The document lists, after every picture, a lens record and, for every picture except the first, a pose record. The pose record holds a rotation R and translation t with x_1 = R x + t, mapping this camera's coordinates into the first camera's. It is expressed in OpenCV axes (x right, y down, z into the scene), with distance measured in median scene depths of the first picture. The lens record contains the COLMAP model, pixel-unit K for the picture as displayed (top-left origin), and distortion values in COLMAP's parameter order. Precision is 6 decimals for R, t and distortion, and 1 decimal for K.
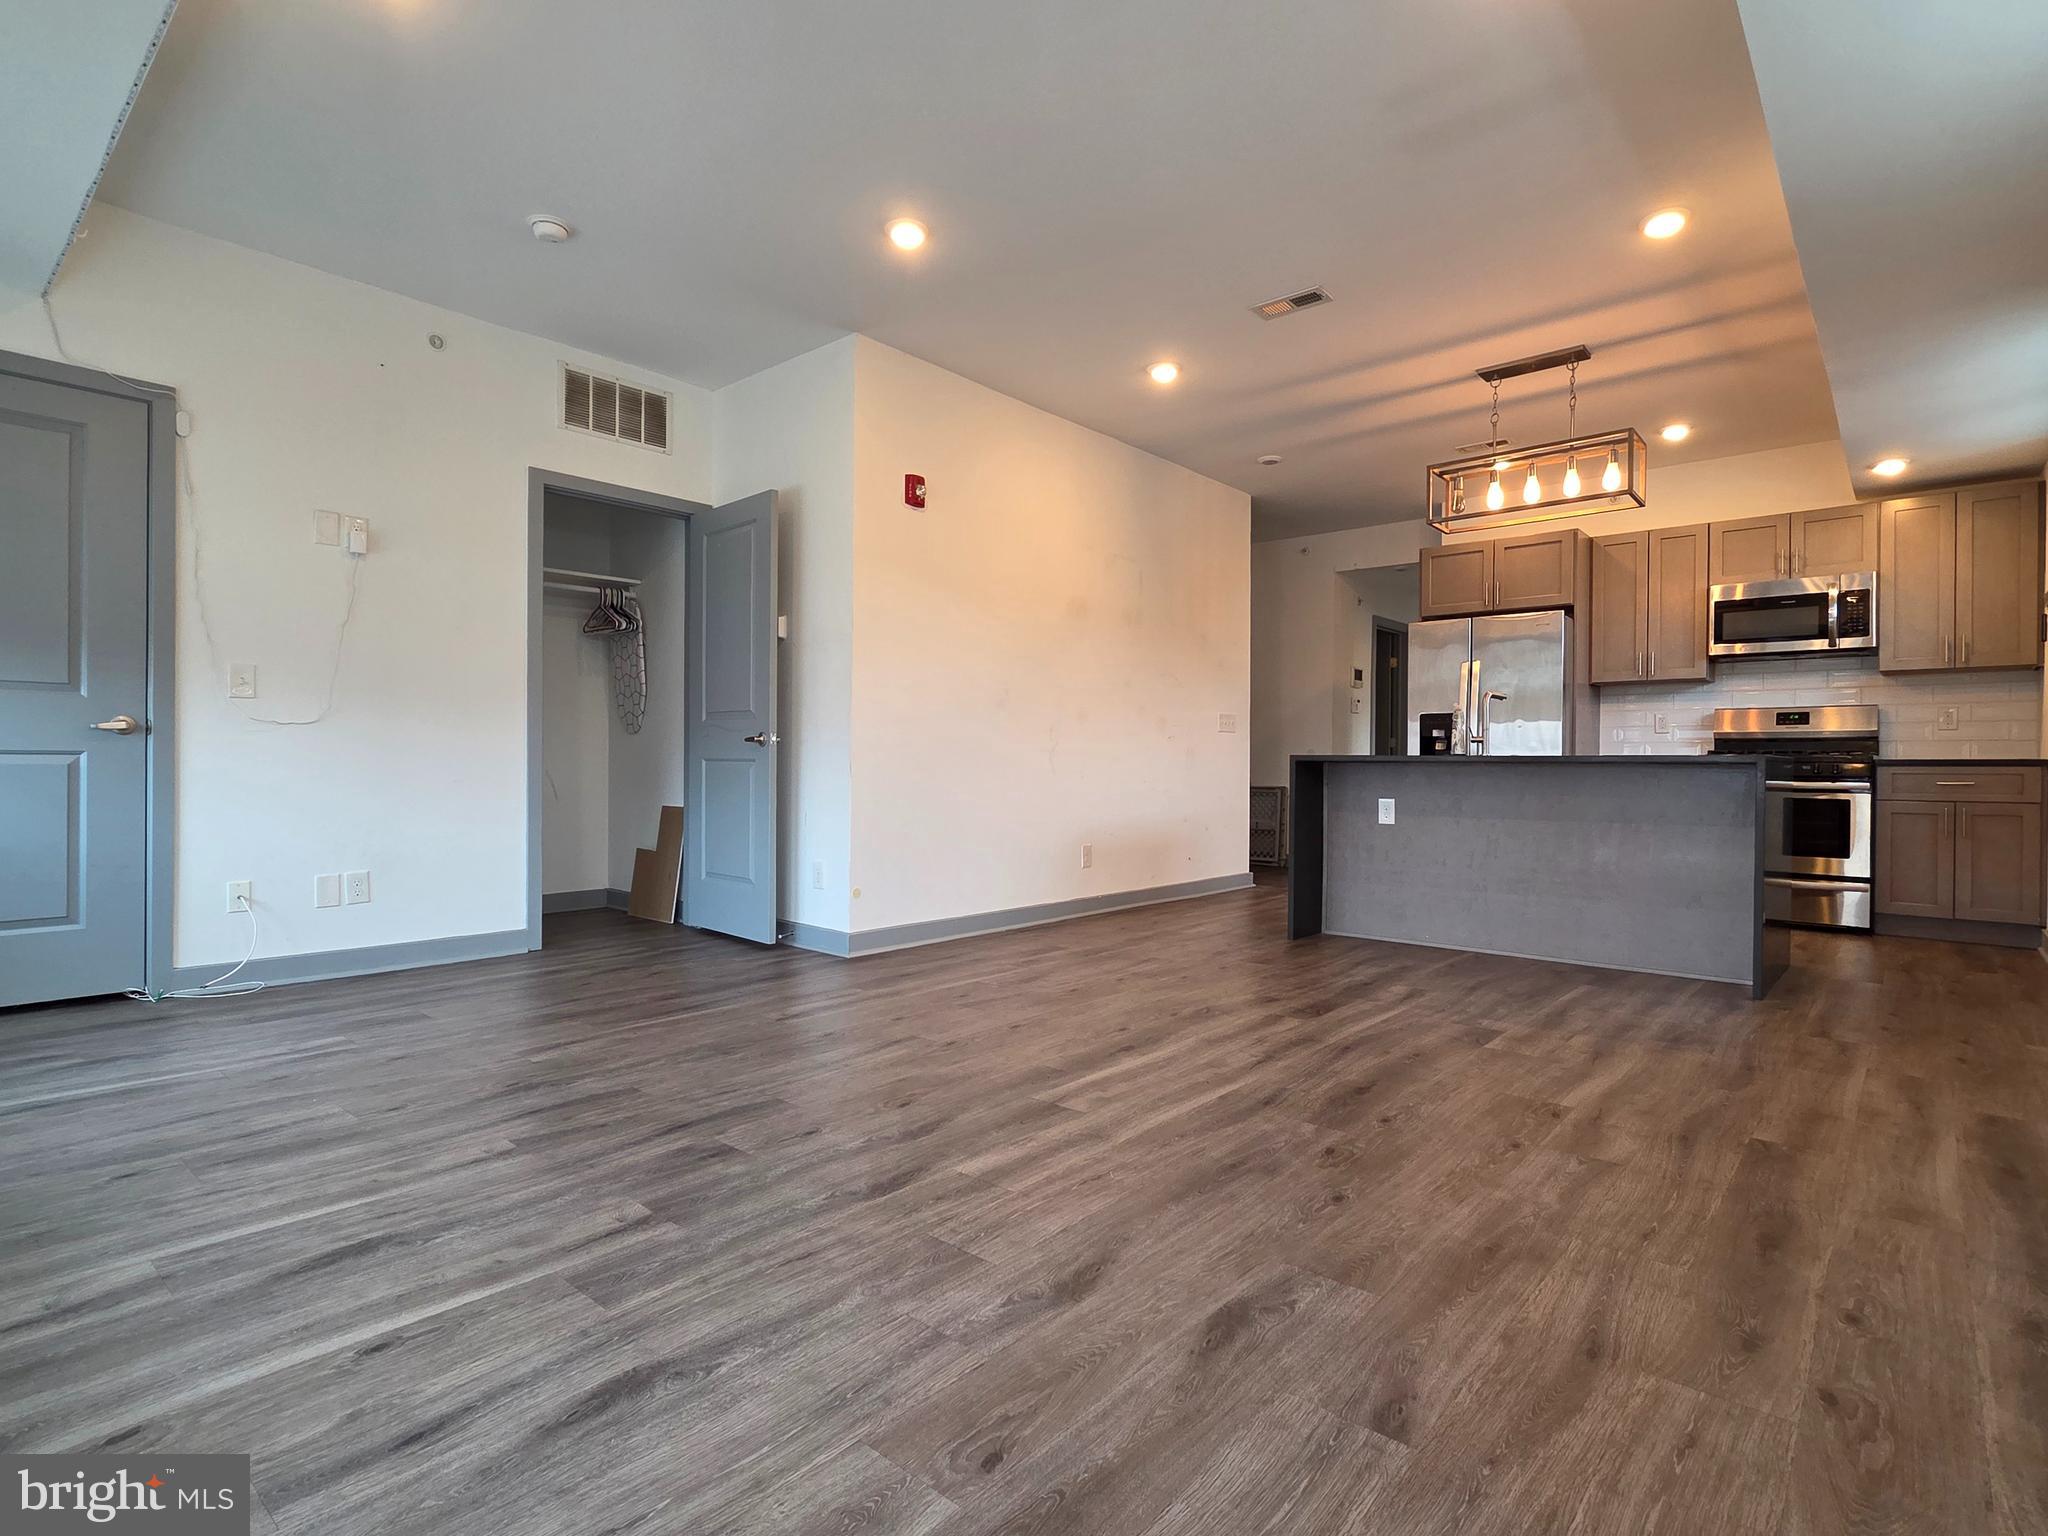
lens RADIAL K [[1032.1, 0, 1032.3], [0, 1032.1, 766.3], [0, 0, 1]] dist [0.003329, -0.002014]
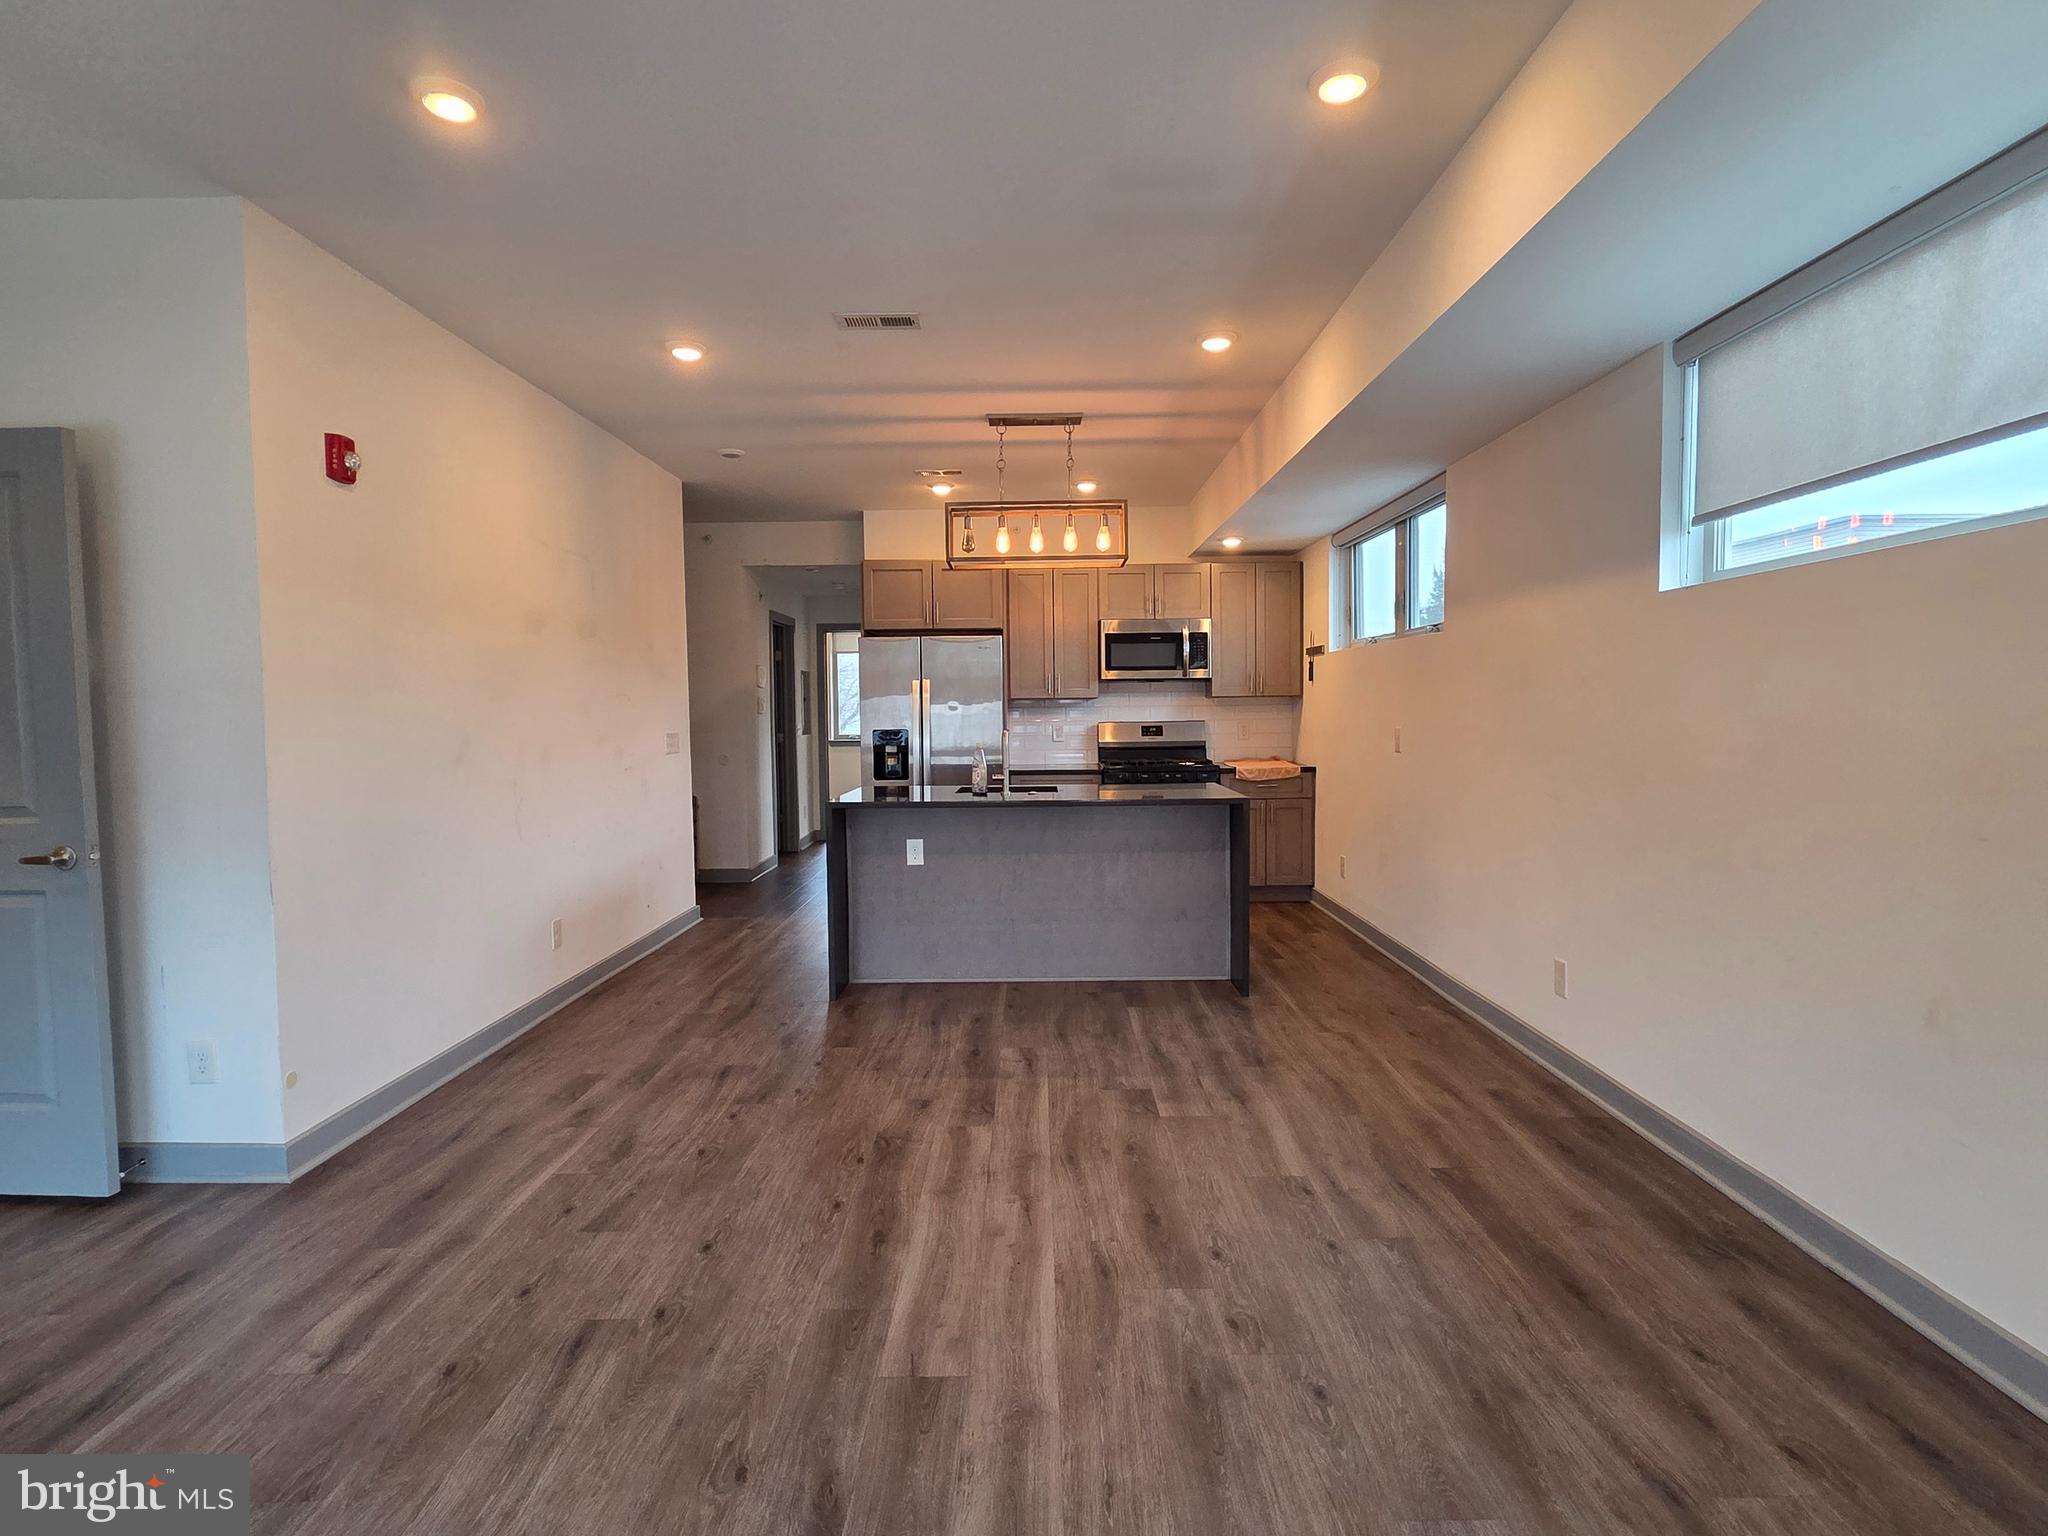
lens RADIAL K [[1032.1, 0, 1028.6], [0, 1032.1, 761.4], [0, 0, 1]] dist [0.003329, -0.002014]
pose [[0.759659, -0.050725, 0.648340, -0.213895], [0.019378, 0.998276, 0.055399, -0.097727], [-0.650032, -0.029521, 0.759333, 0.192196]]
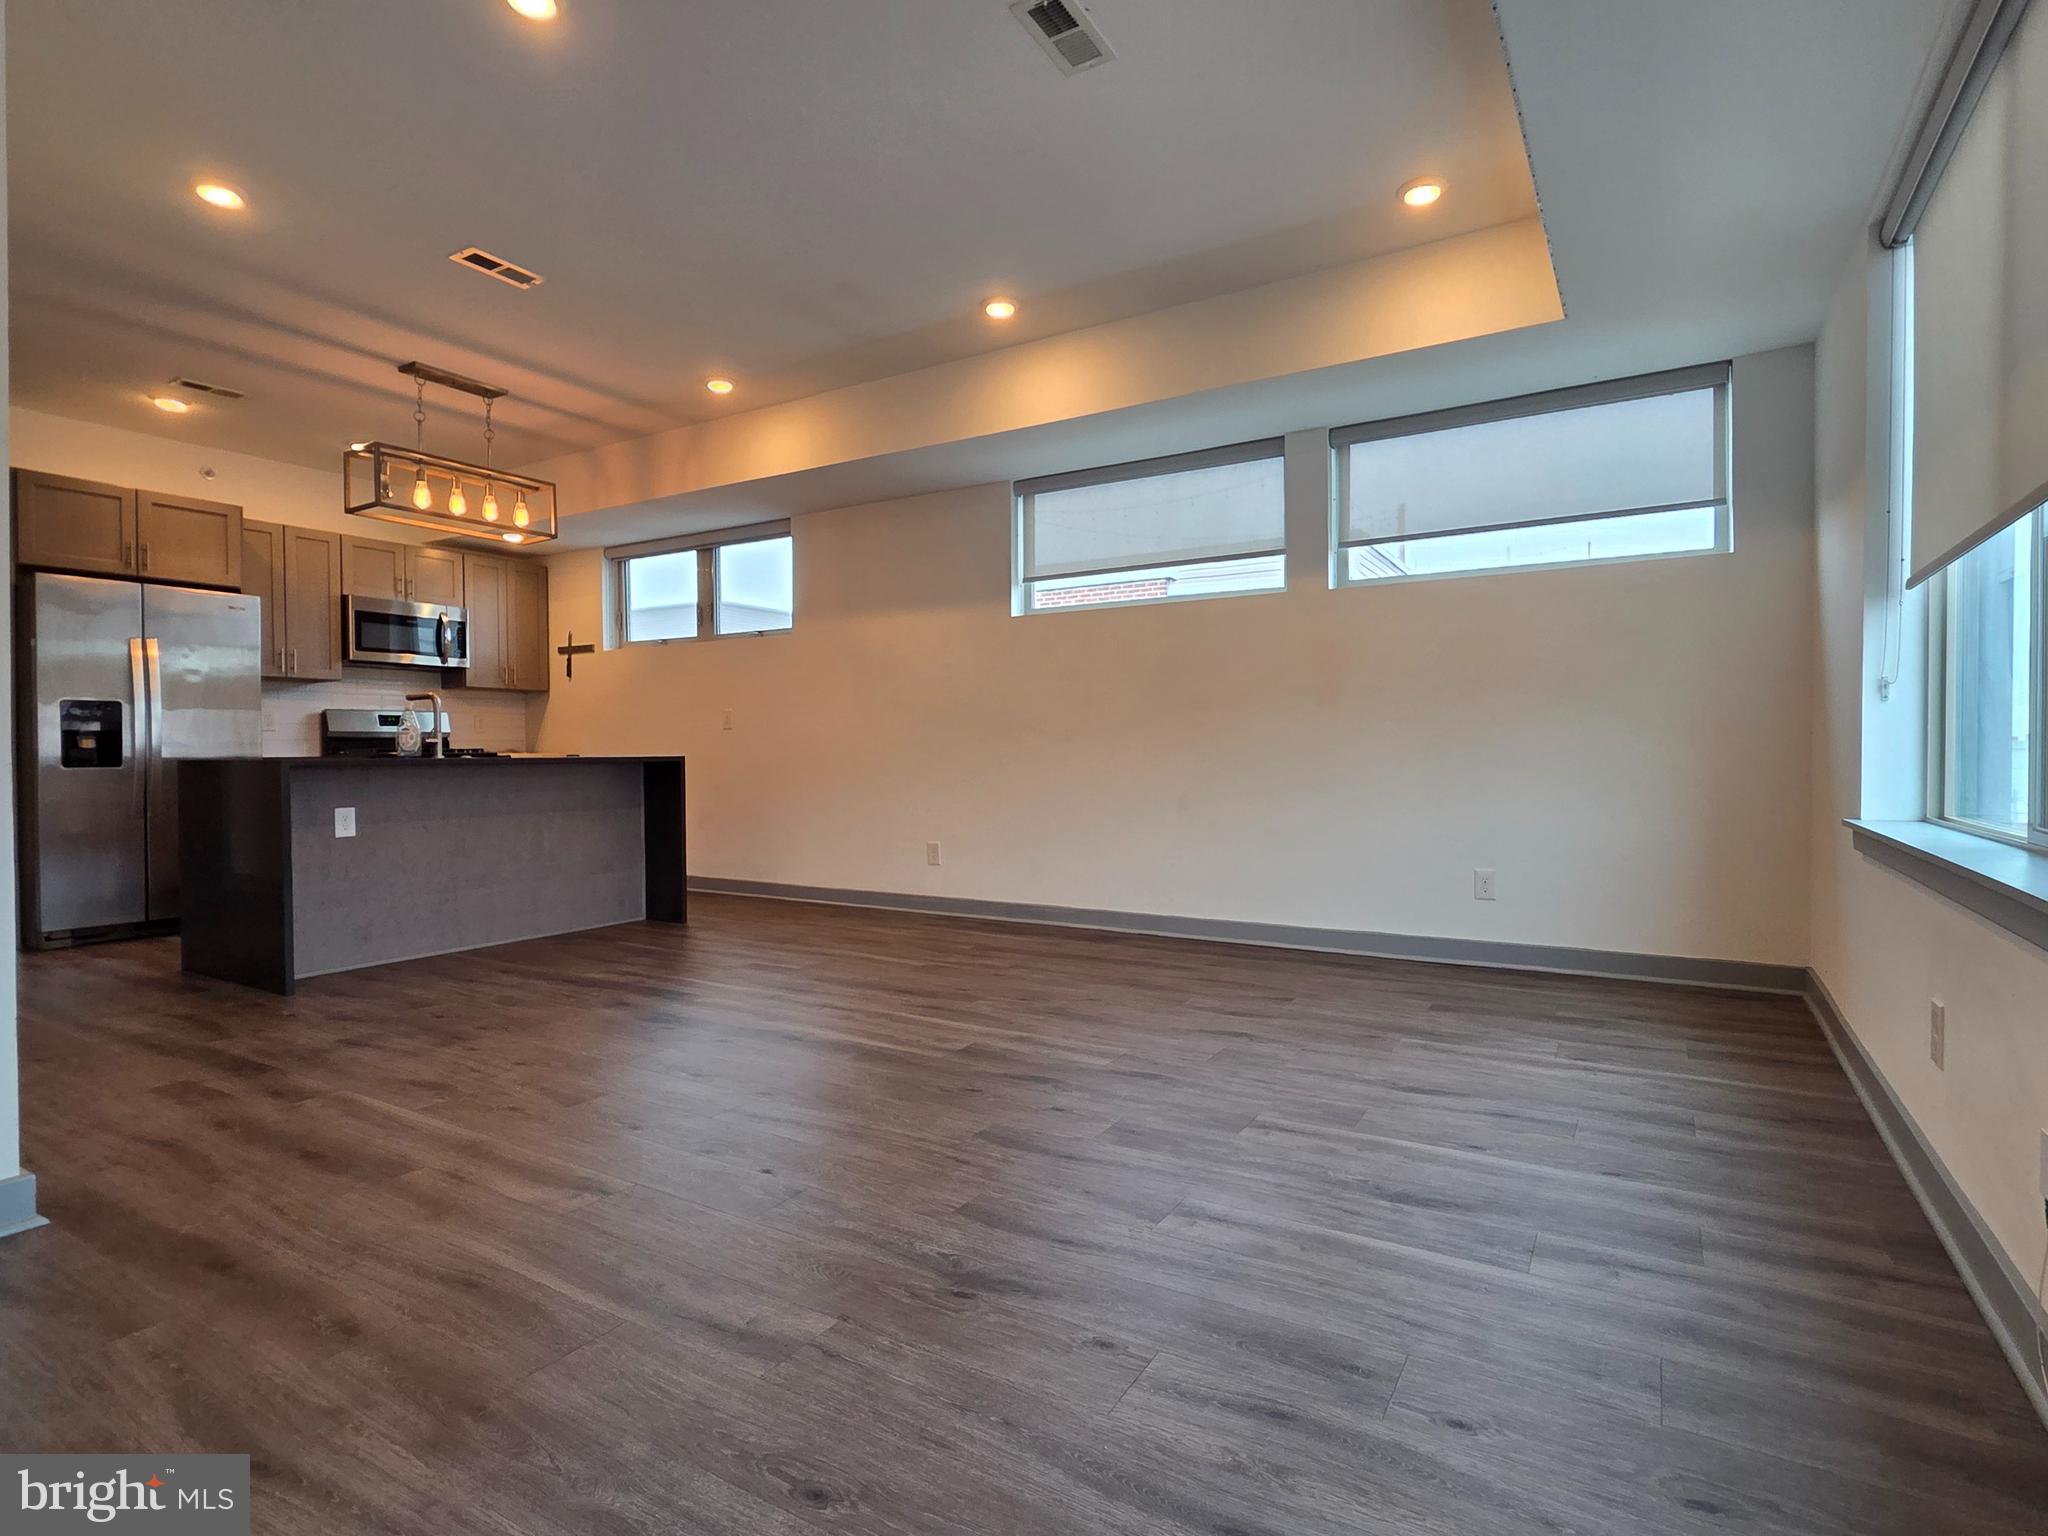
lens RADIAL K [[1032.1, 0, 1037.4], [0, 1032.1, 766.0], [0, 0, 1]] dist [0.003329, -0.002014]
pose [[-0.174529, -0.021351, 0.984421, -0.636065], [0.007329, 0.999709, 0.022982, -0.020284], [-0.984625, 0.011226, -0.174322, 0.594149]]
